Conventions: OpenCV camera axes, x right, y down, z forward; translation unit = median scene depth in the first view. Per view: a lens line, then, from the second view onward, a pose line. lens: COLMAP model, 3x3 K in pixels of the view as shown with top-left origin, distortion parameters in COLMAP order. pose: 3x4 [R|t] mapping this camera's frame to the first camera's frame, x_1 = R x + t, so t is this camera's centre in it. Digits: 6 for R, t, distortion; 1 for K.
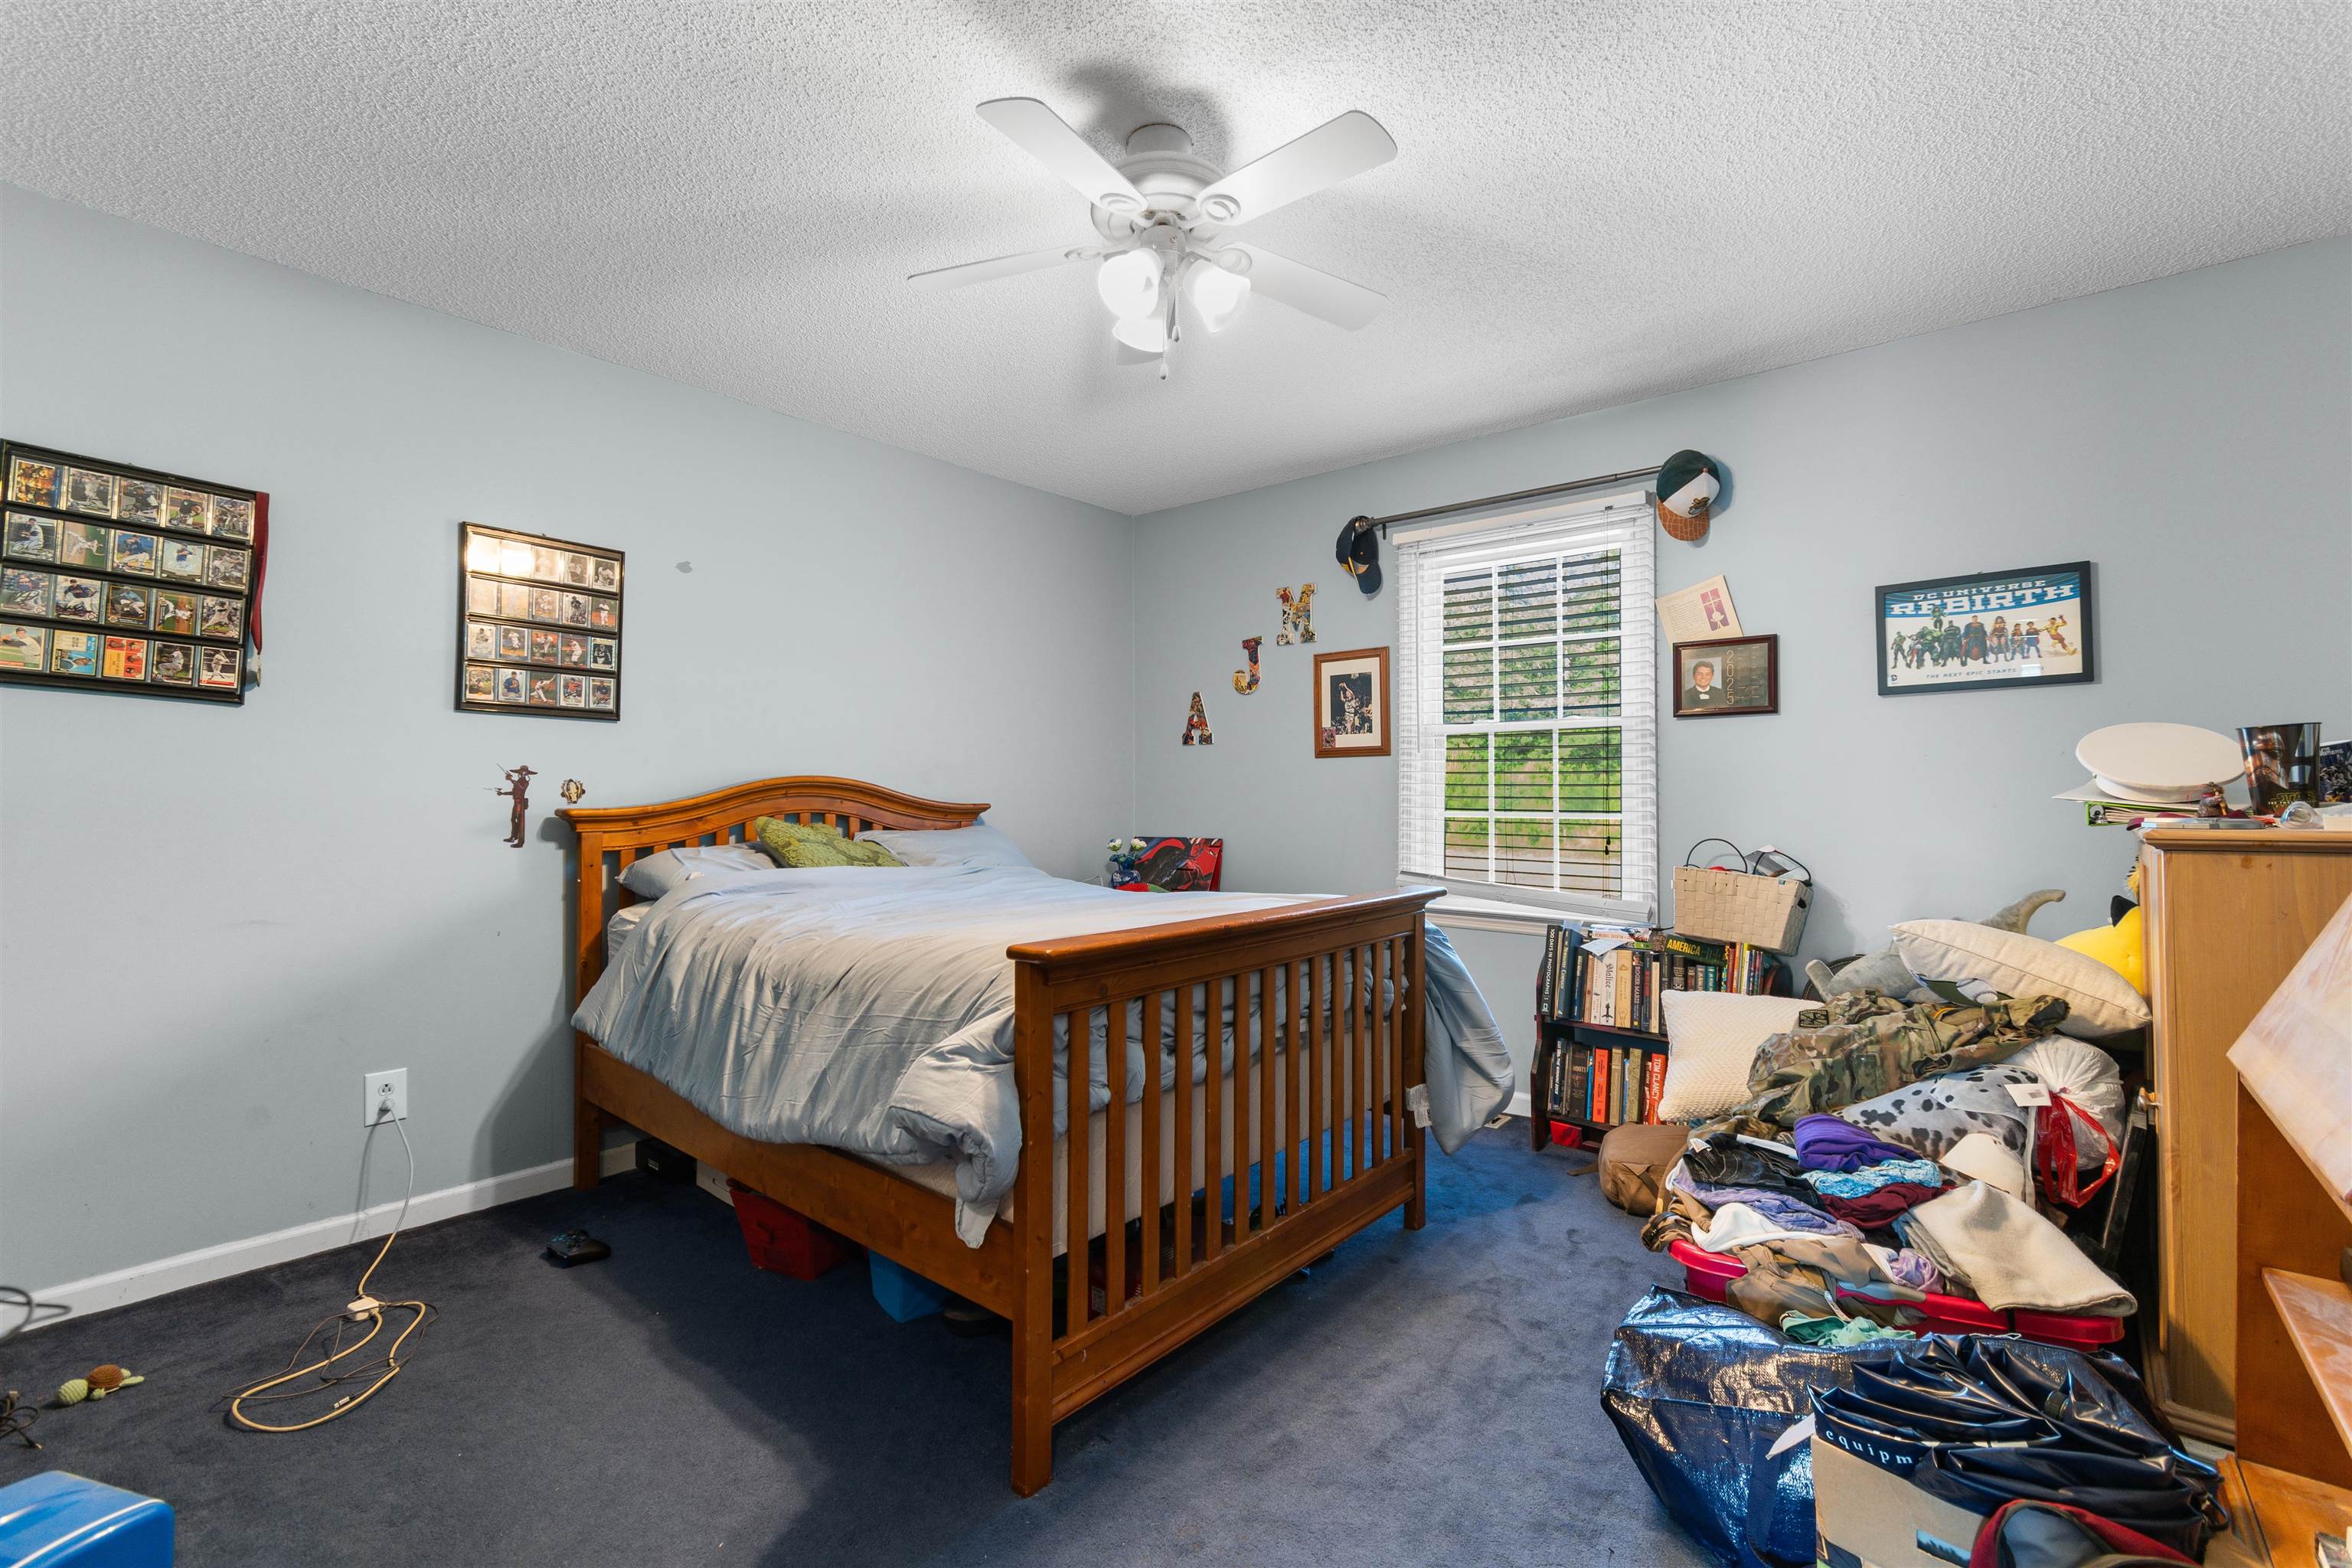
lens RADIAL K [[1026.1, 0, 1176.0], [0, 1026.1, 784.0], [0, 0, 1]] dist [0.000884, -0.000036]
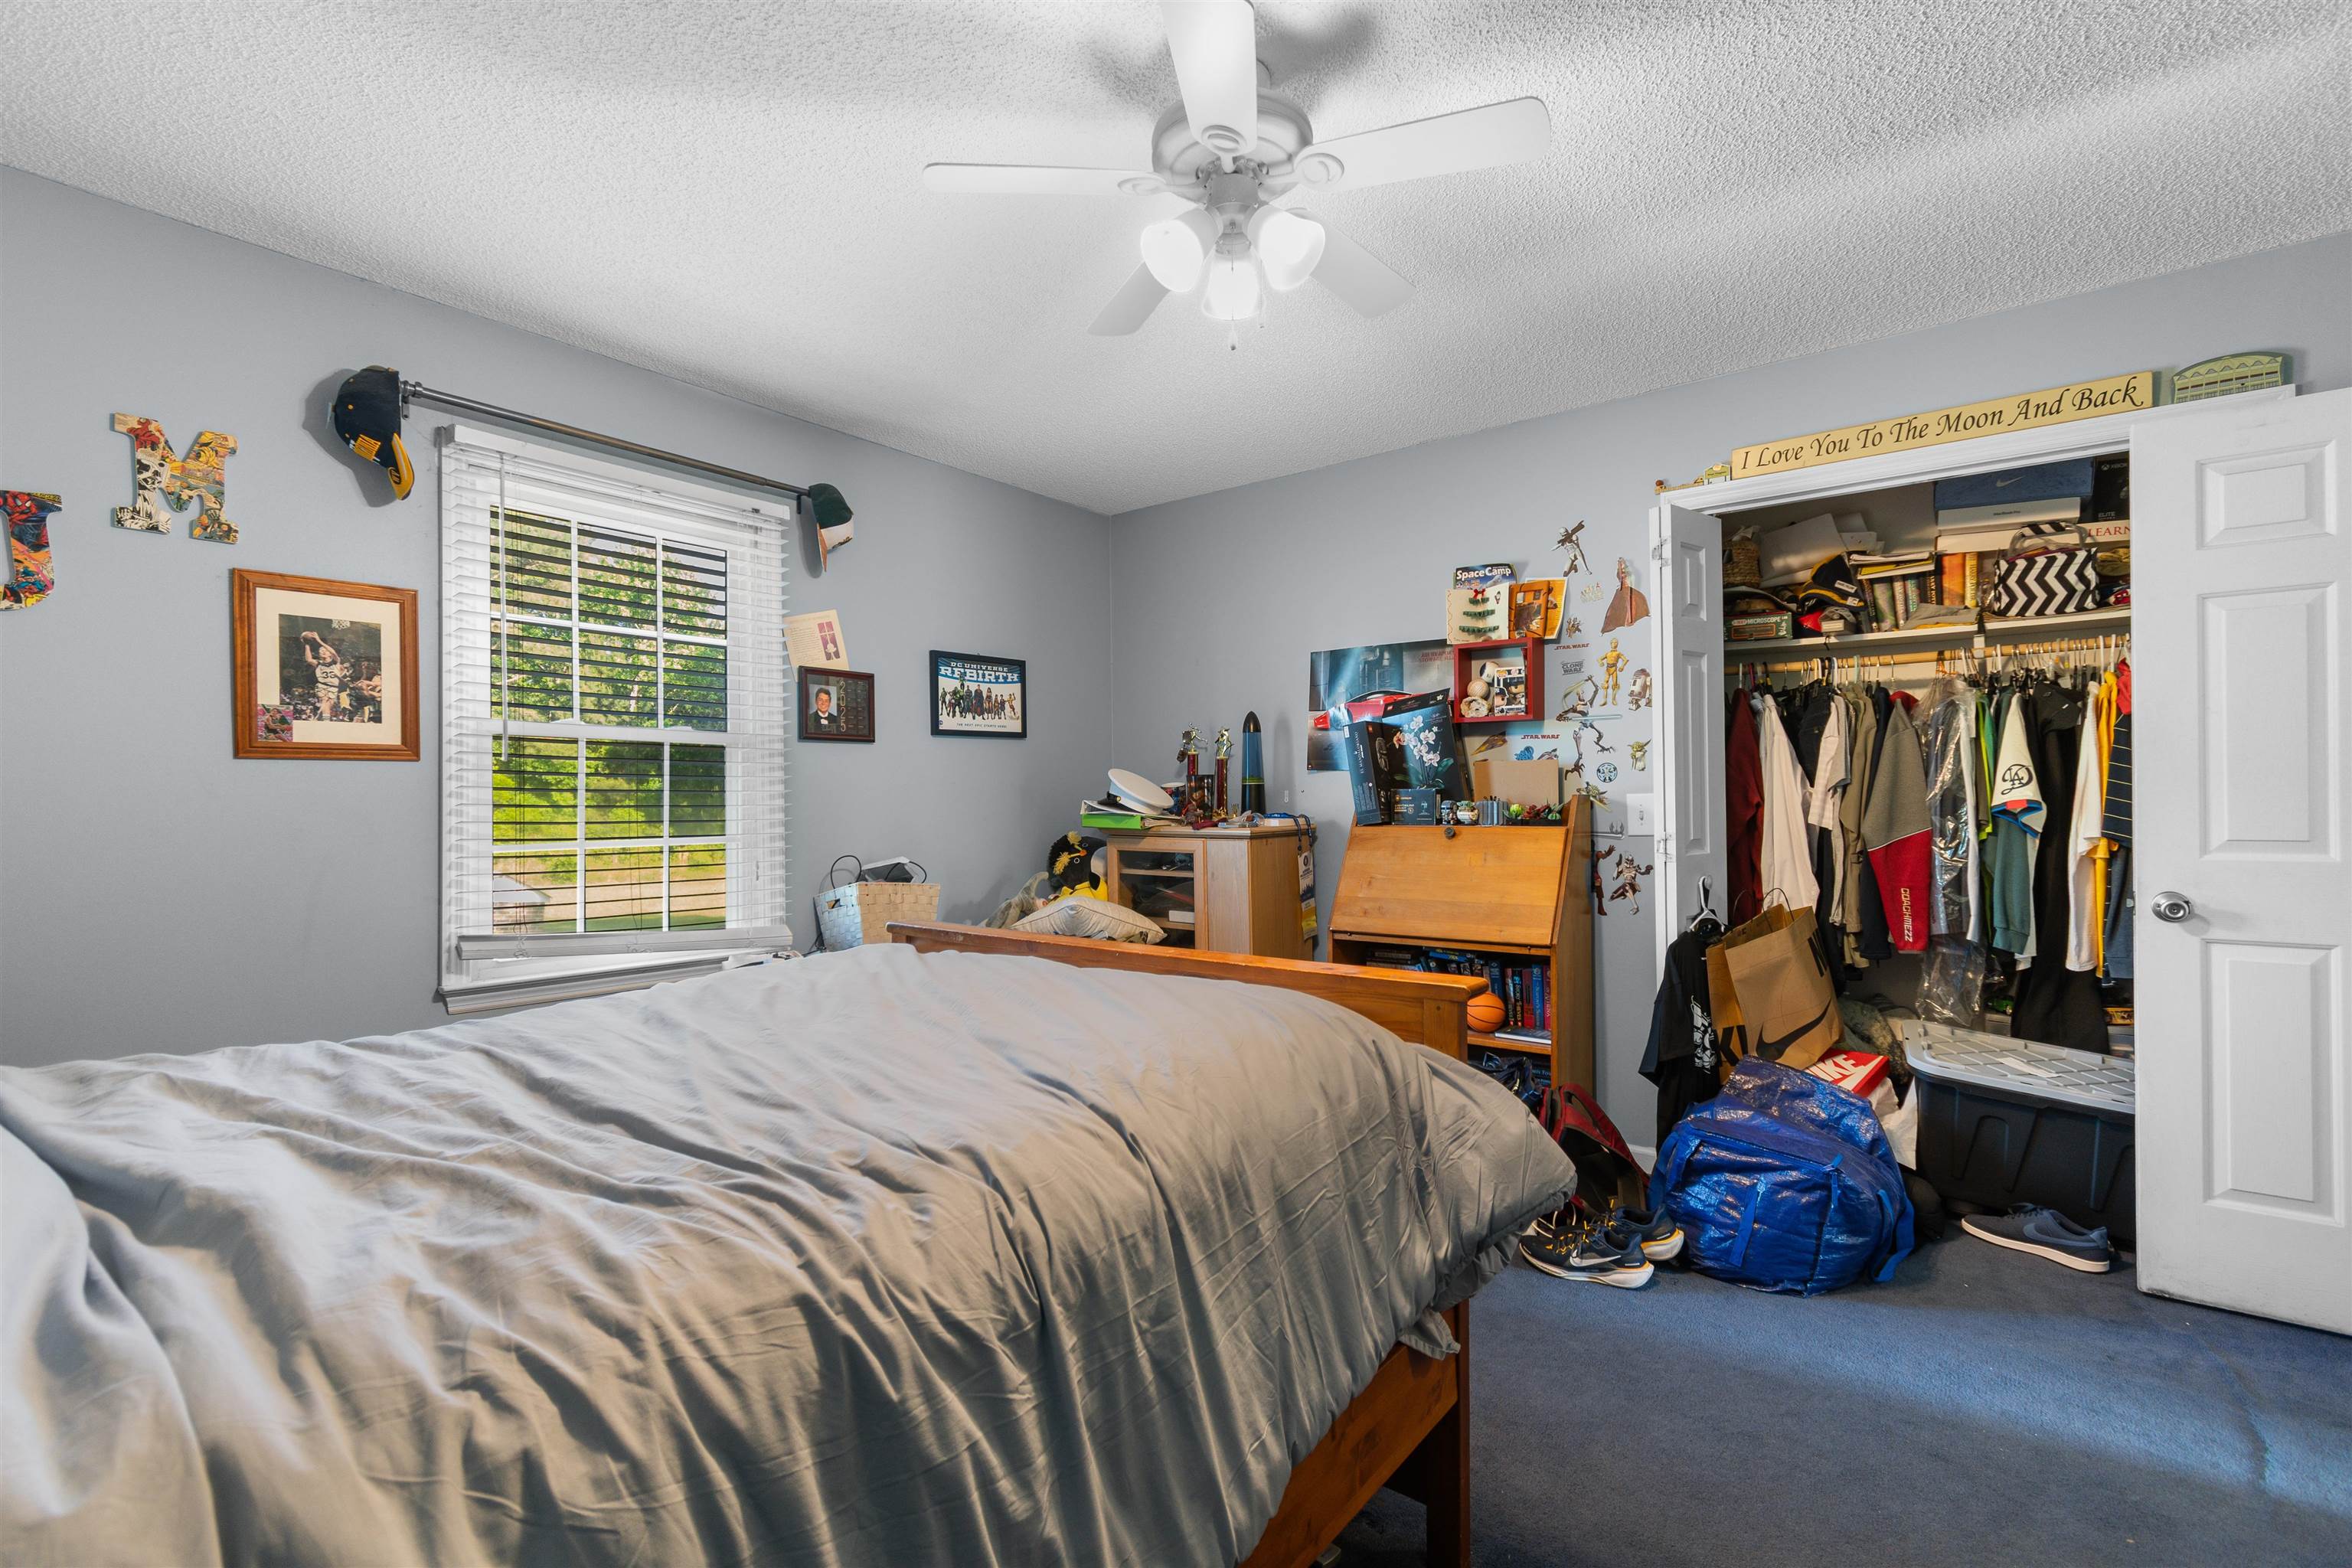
lens RADIAL K [[1026.1, 0, 1176.0], [0, 1026.1, 784.0], [0, 0, 1]] dist [0.000884, -0.000036]
pose [[-0.029121, -0.003037, 0.999571, -0.510153], [-0.024806, 0.999690, 0.002314, -0.030302], [-0.999268, -0.024728, -0.029187, 0.617321]]
